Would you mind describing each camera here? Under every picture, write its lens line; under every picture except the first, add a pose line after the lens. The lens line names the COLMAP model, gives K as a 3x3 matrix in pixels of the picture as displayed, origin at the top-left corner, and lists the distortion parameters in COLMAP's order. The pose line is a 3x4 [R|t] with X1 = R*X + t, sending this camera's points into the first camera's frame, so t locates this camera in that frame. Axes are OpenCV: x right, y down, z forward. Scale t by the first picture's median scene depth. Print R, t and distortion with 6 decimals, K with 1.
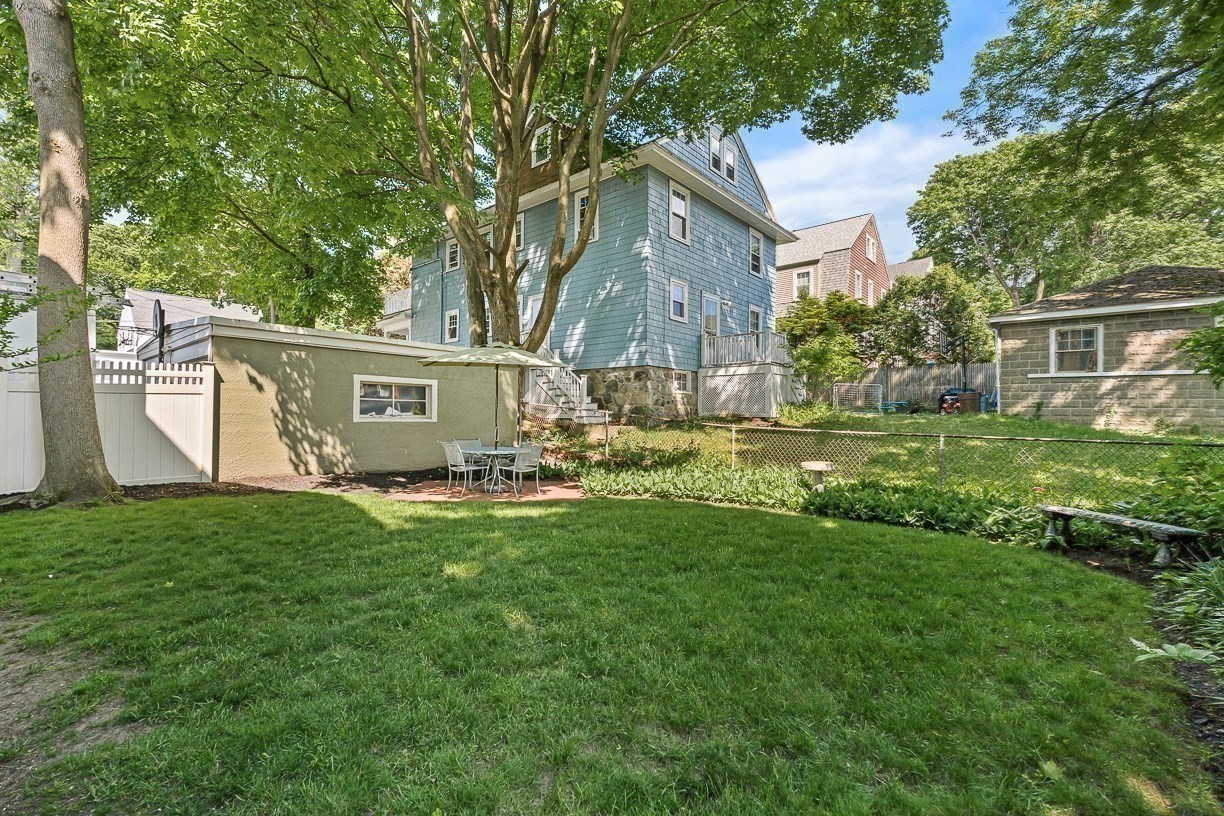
lens RADIAL K [[544.9, 0, 612.0], [0, 544.9, 408.0], [0, 0, 1]] dist [0.000397, -0.000084]
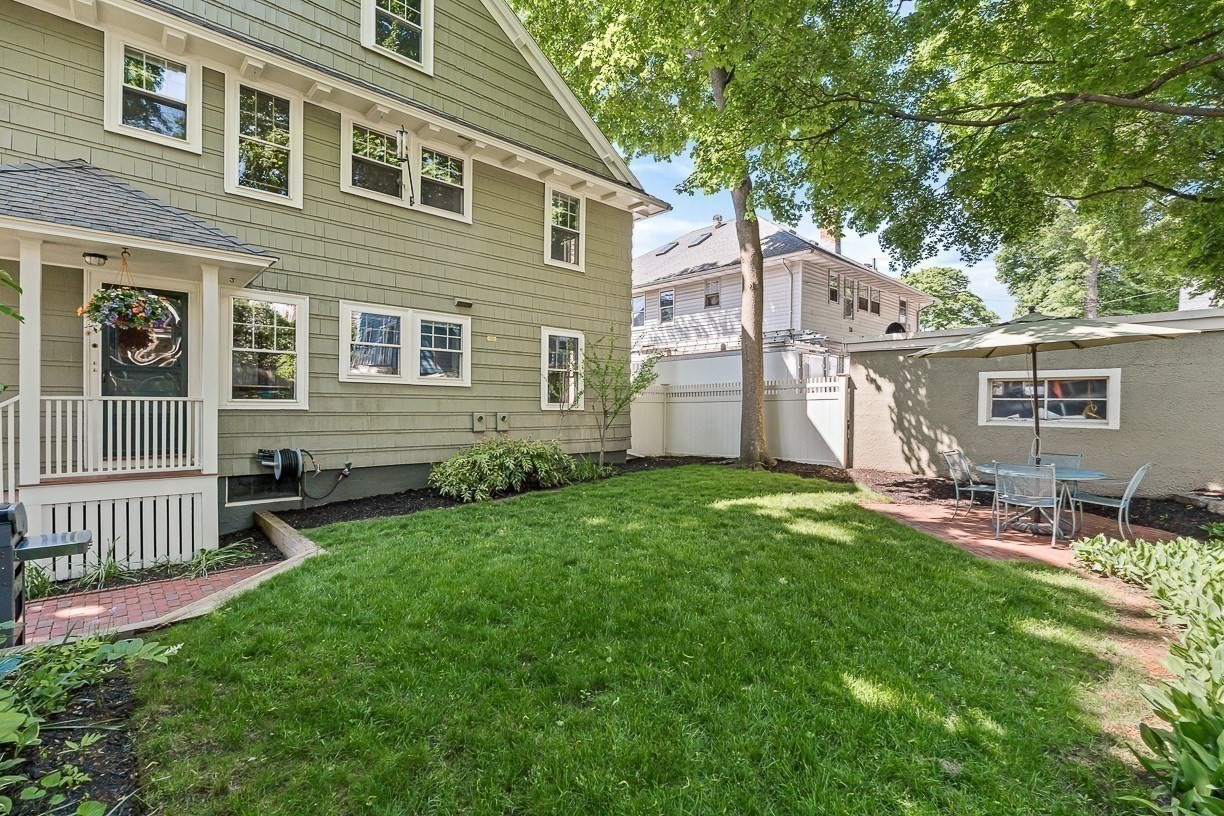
lens RADIAL K [[544.9, 0, 612.0], [0, 544.9, 408.0], [0, 0, 1]] dist [0.000397, -0.000084]
pose [[-0.135021, 0.008061, -0.990810, 0.521877], [0.012240, 0.999904, 0.006467, -0.016280], [0.990767, -0.011254, -0.135107, 0.545827]]
